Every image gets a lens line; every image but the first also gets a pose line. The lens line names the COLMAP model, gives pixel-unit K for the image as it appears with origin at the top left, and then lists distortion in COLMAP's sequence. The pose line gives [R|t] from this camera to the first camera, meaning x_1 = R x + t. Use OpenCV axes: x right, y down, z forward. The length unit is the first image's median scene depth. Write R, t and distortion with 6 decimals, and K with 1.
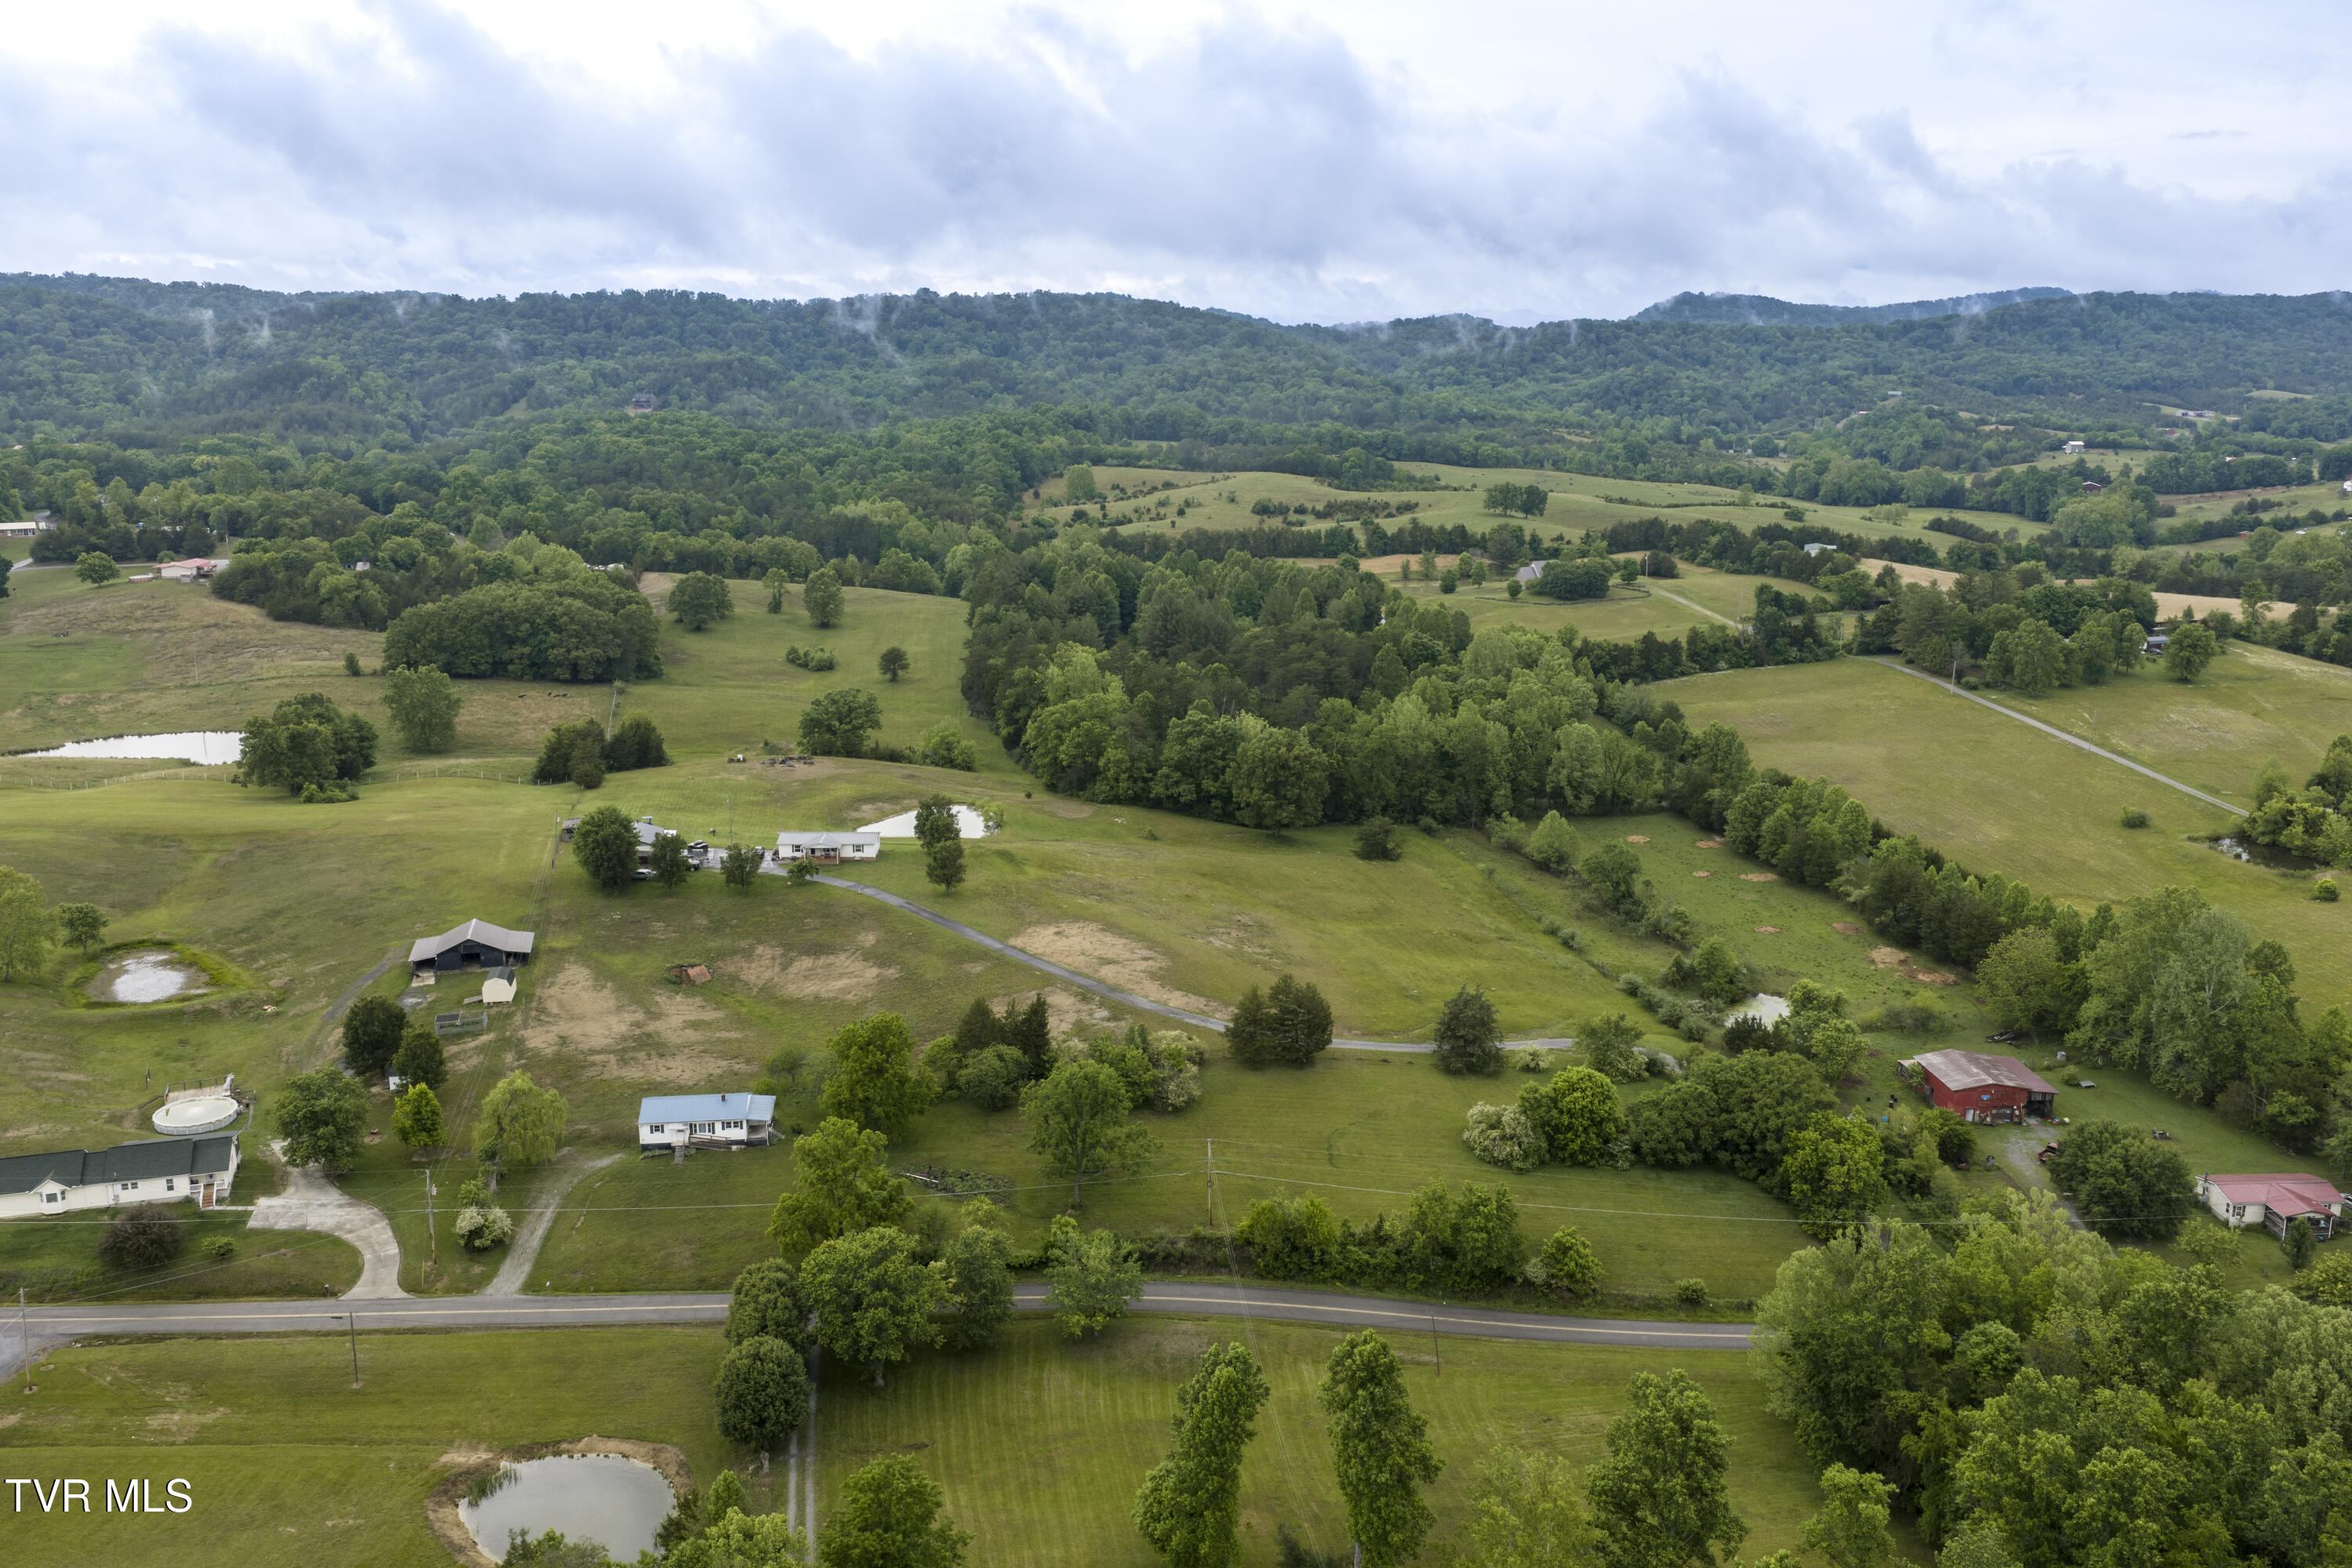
lens RADIAL K [[1941.4, 0, 1182.8], [0, 1941.4, 782.7], [0, 0, 1]] dist [0.015864, -0.017962]
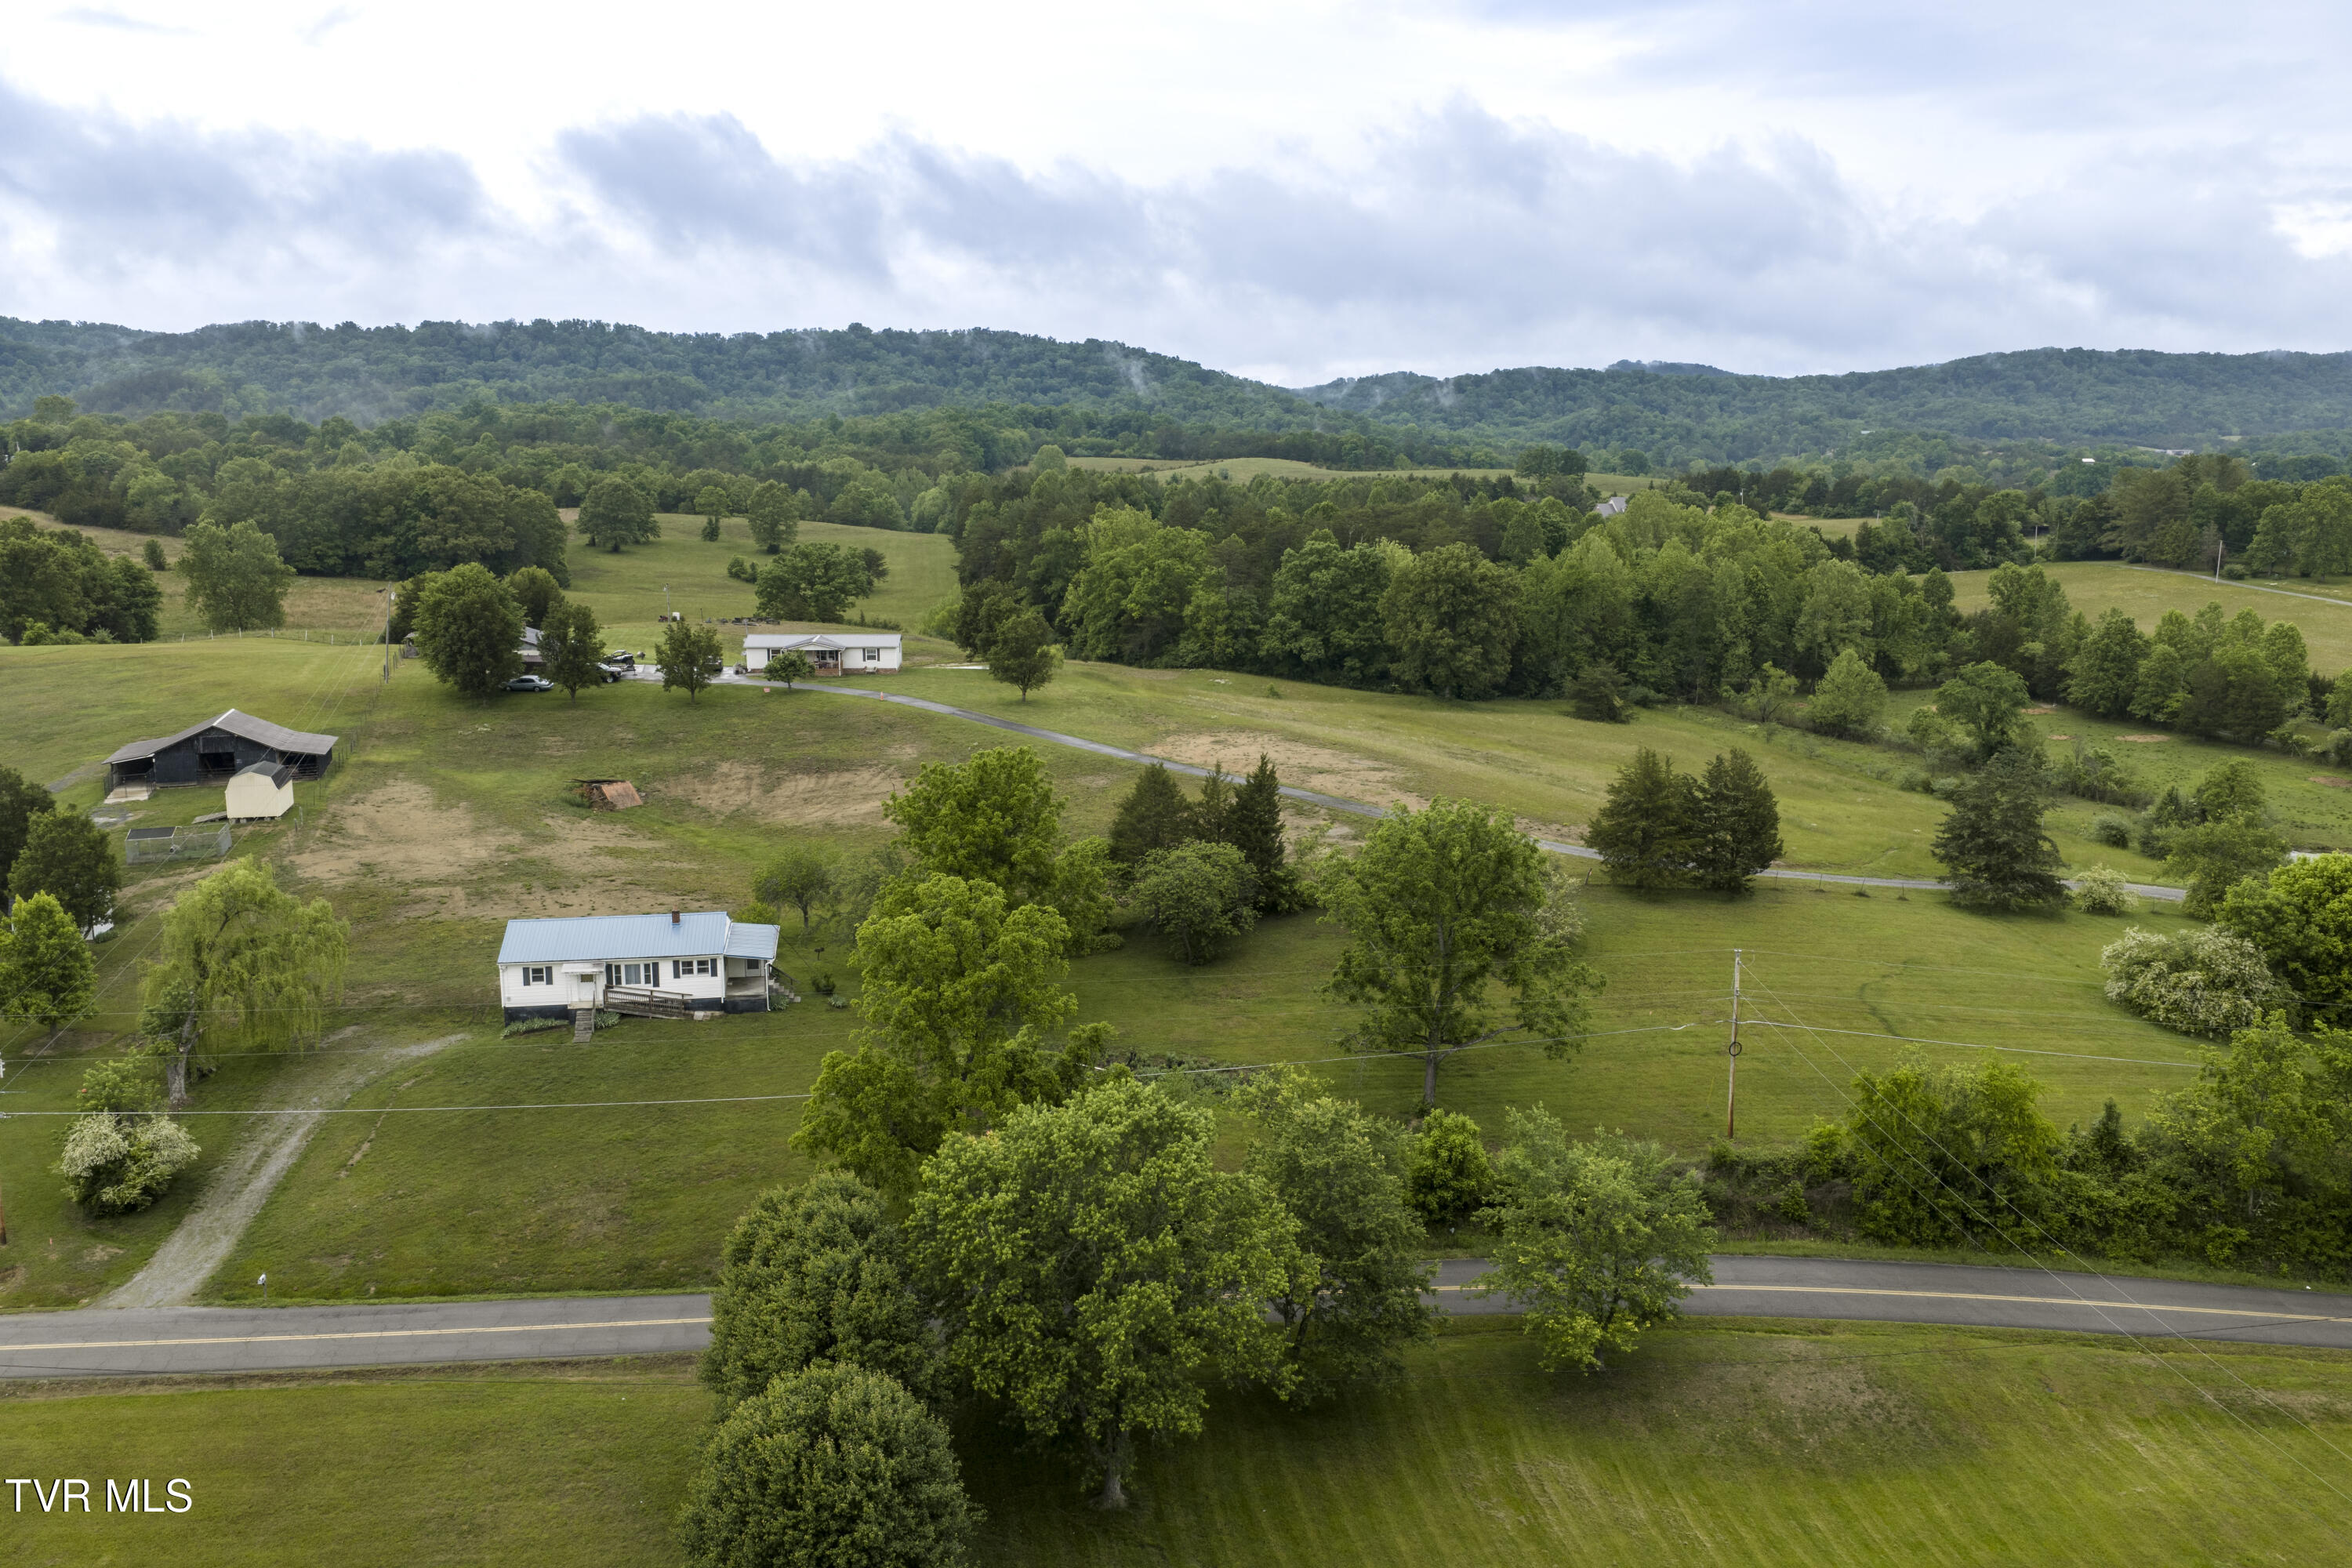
lens RADIAL K [[1941.4, 0, 1182.8], [0, 1941.4, 782.7], [0, 0, 1]] dist [0.015864, -0.017962]
pose [[0.999090, -0.010521, 0.041331, -0.102948], [0.012633, 0.998610, -0.051175, 0.124105], [-0.040735, 0.051651, 0.997834, 0.403571]]
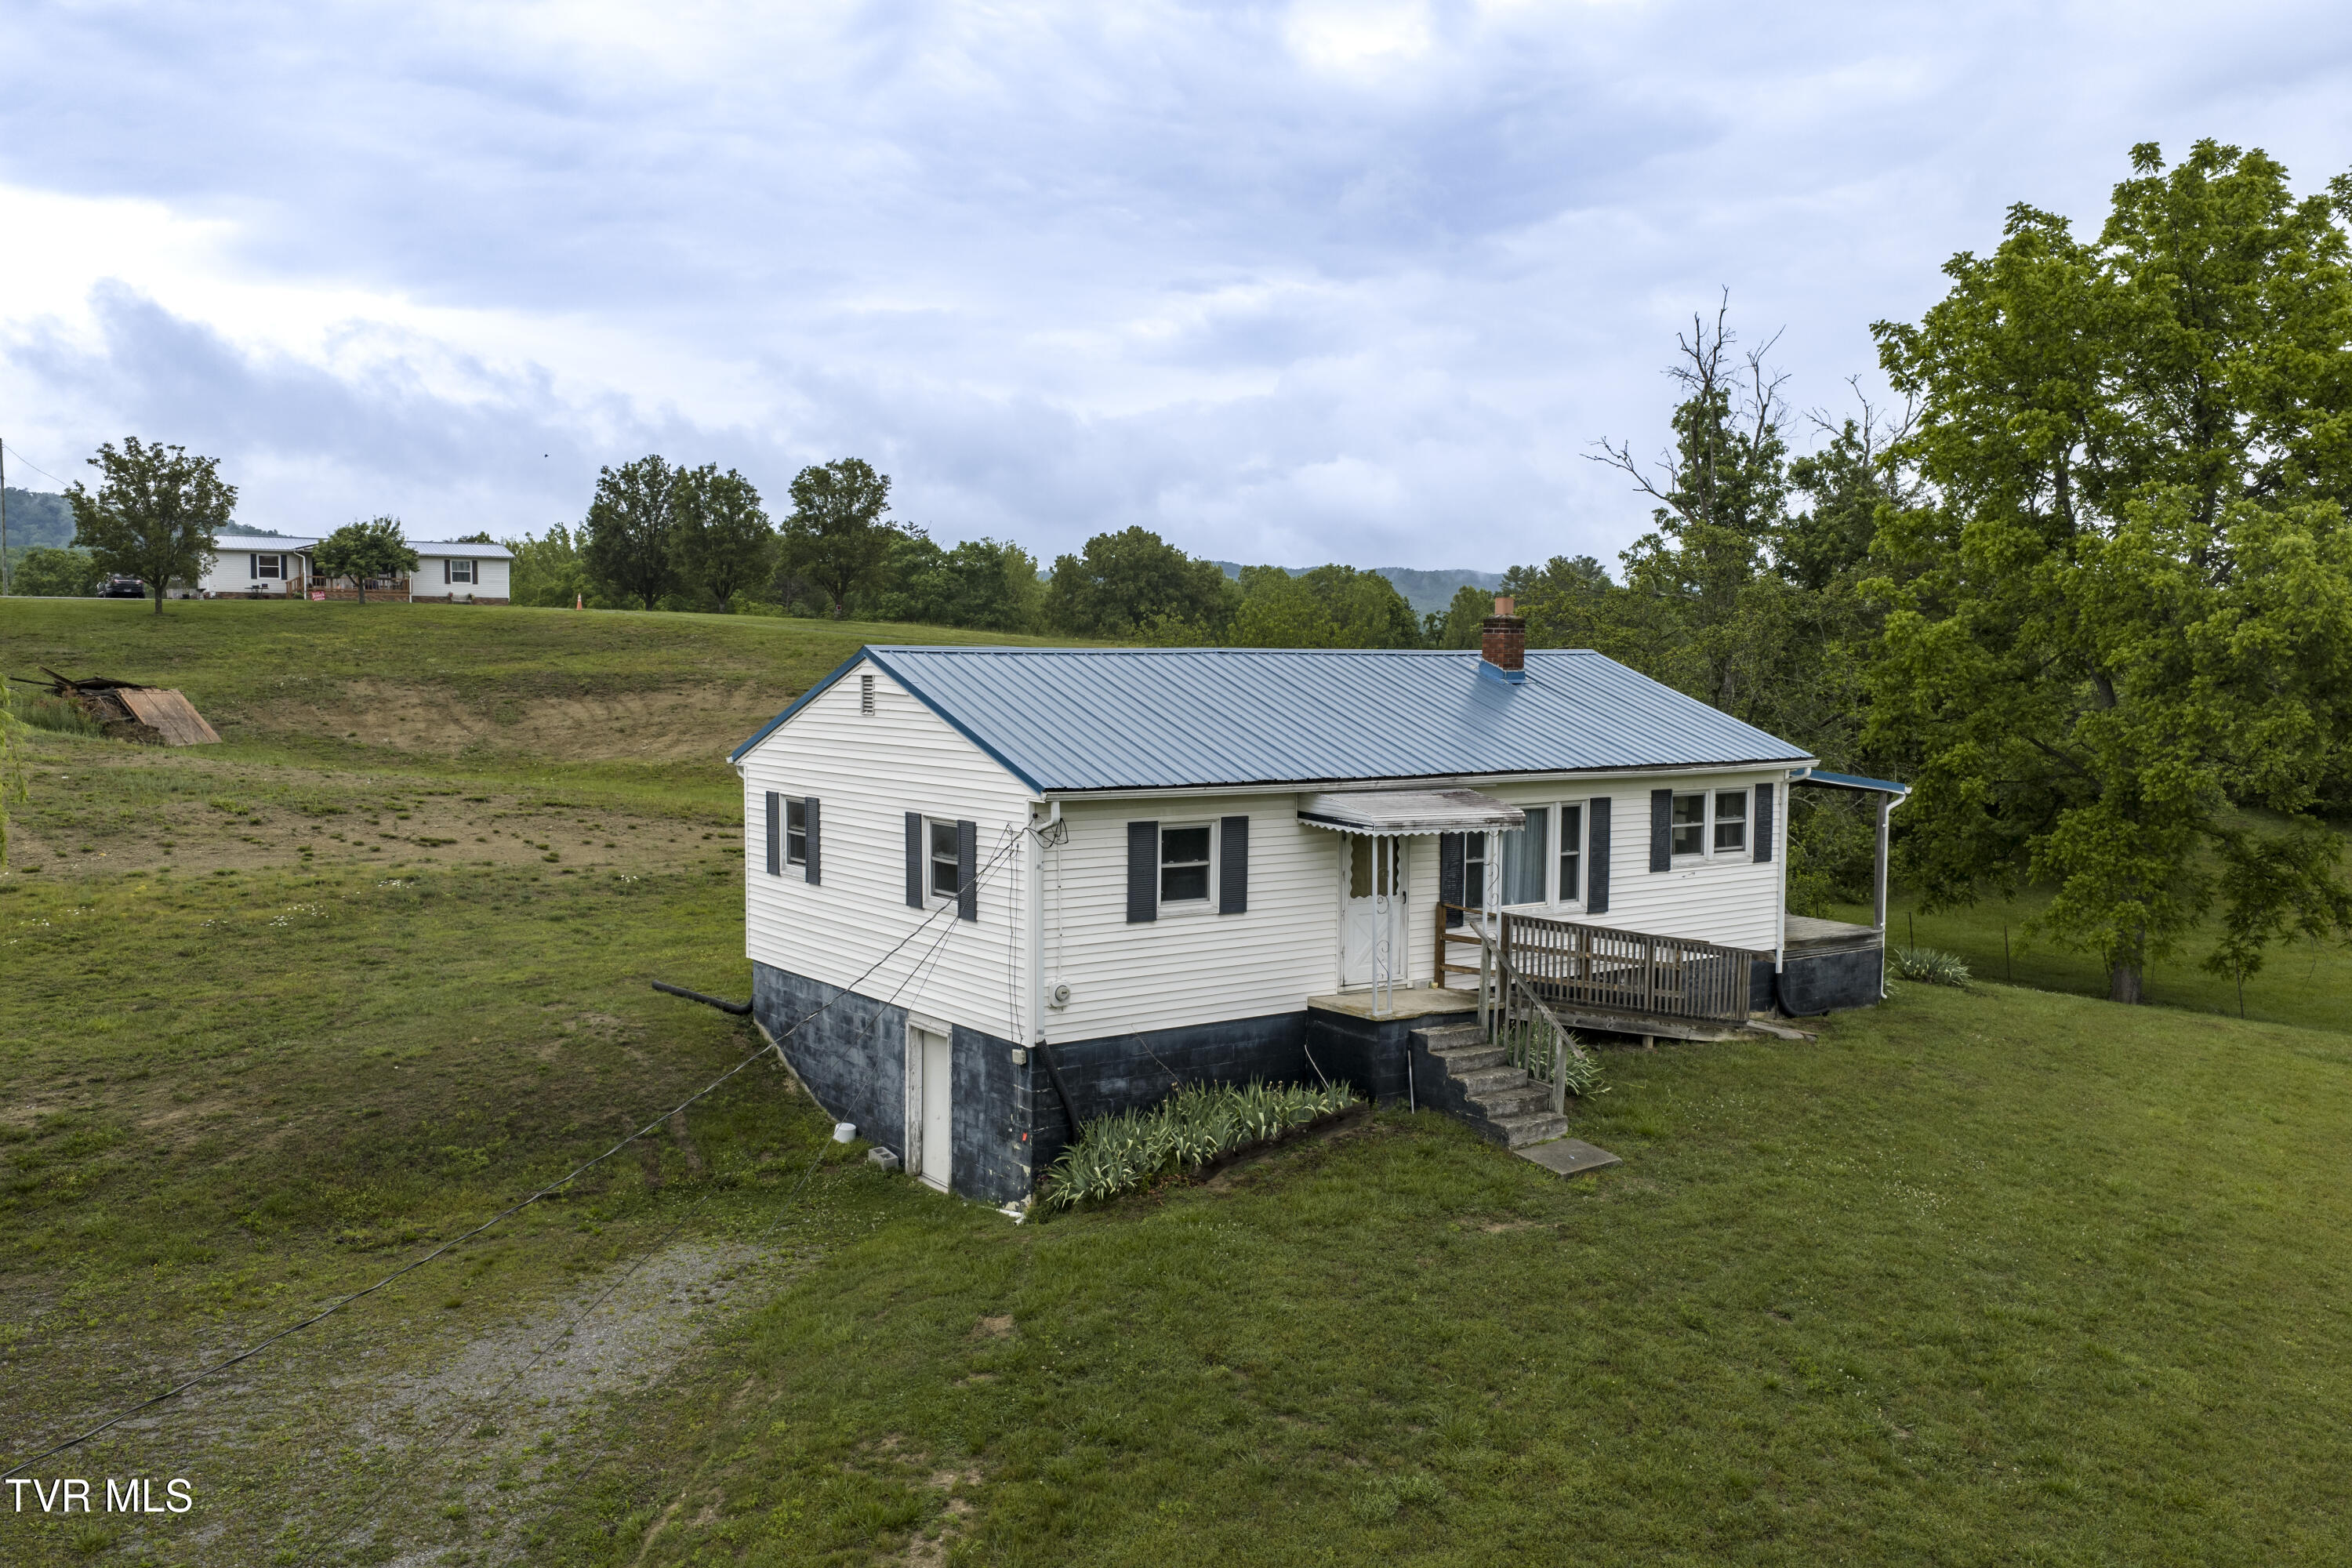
lens RADIAL K [[1941.4, 0, 1182.8], [0, 1941.4, 782.7], [0, 0, 1]] dist [0.015864, -0.017962]
pose [[0.878595, -0.032139, 0.476486, -0.248491], [0.107614, 0.985396, -0.131965, 0.147192], [-0.465286, 0.167220, 0.869222, 0.726204]]
